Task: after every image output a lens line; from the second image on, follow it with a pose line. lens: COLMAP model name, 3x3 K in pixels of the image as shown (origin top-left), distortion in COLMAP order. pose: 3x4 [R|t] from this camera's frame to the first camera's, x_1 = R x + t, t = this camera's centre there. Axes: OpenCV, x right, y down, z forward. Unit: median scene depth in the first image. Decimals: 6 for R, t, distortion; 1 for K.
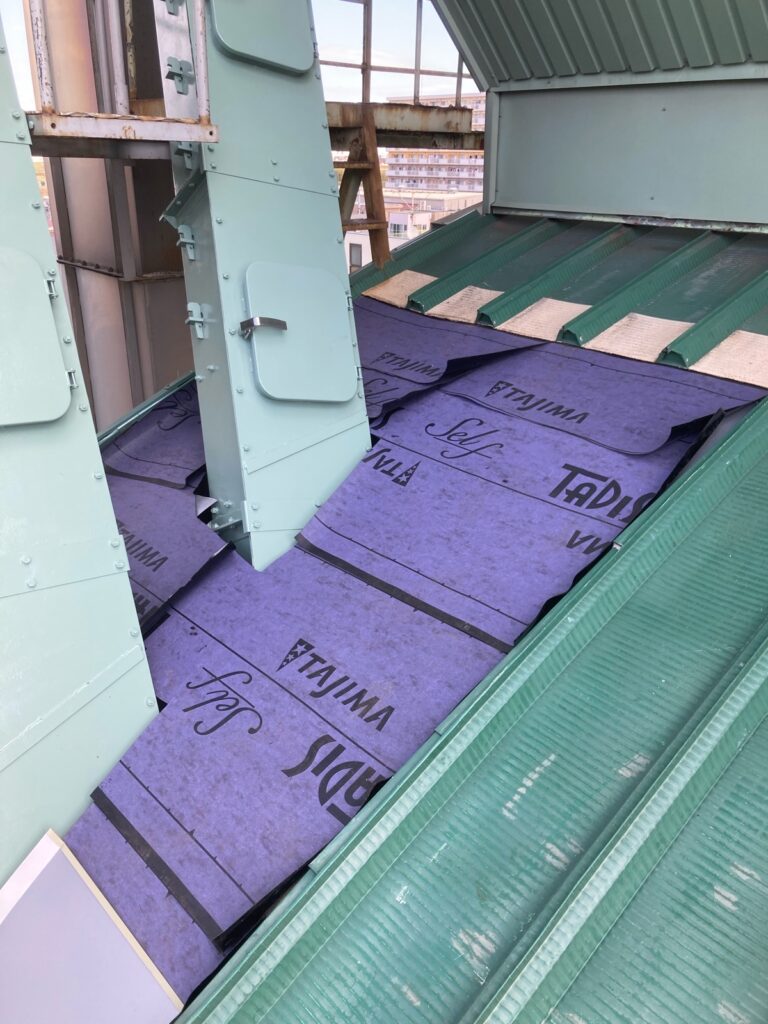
lens RADIAL K [[840.5, 0, 384.0], [0, 840.5, 512.0], [0, 0, 1]] dist [0.055225, -0.102410]
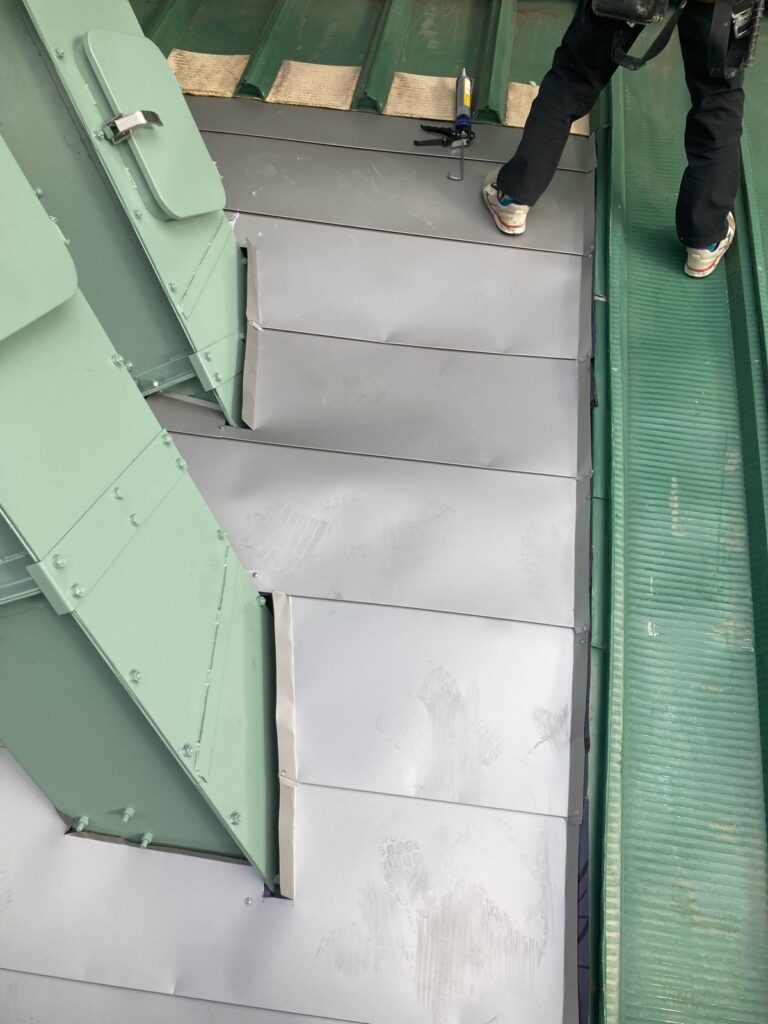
lens RADIAL K [[831.5, 0, 386.0], [0, 831.5, 504.9], [0, 0, 1]] dist [0.007508, 0.008569]
pose [[0.742700, -0.362531, 0.562999, -0.606255], [0.209913, 0.924438, 0.318357, -0.107538], [-0.635872, -0.118262, 0.762680, 0.273543]]
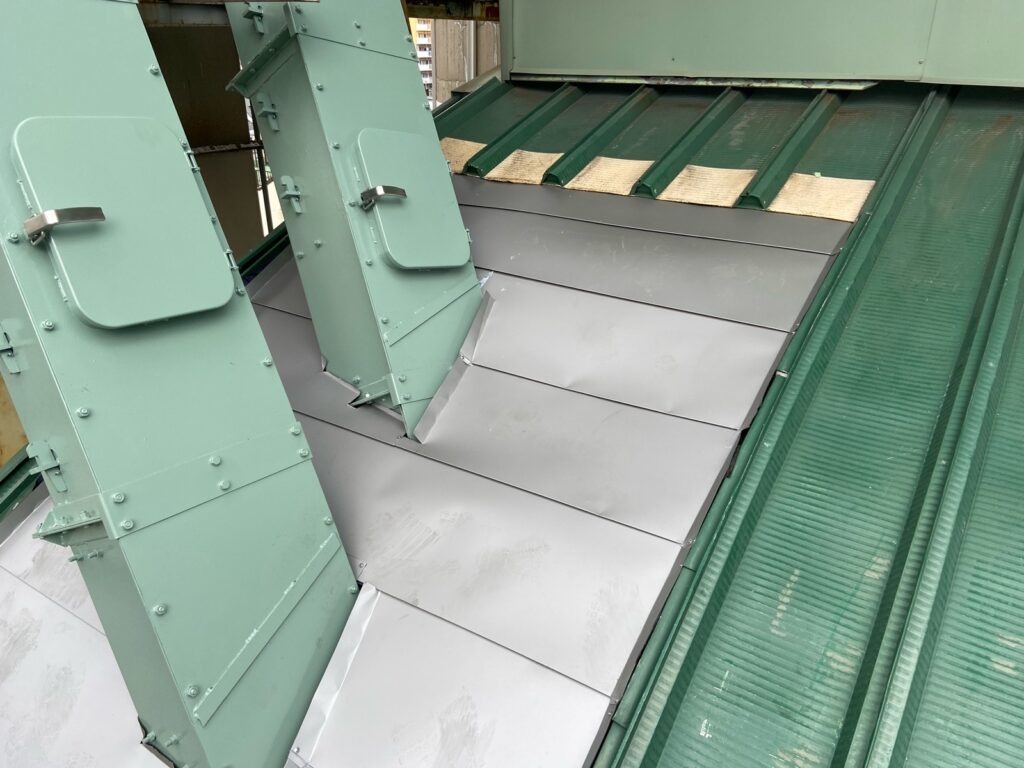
lens RADIAL K [[768.9, 0, 506.9], [0, 768.9, 387.3], [0, 0, 1]] dist [0.135093, -0.182643]
pose [[0.963641, -0.118517, 0.239478, -0.284567], [0.112832, 0.992911, 0.037361, -0.017253], [-0.242209, -0.008982, 0.970183, 0.095436]]
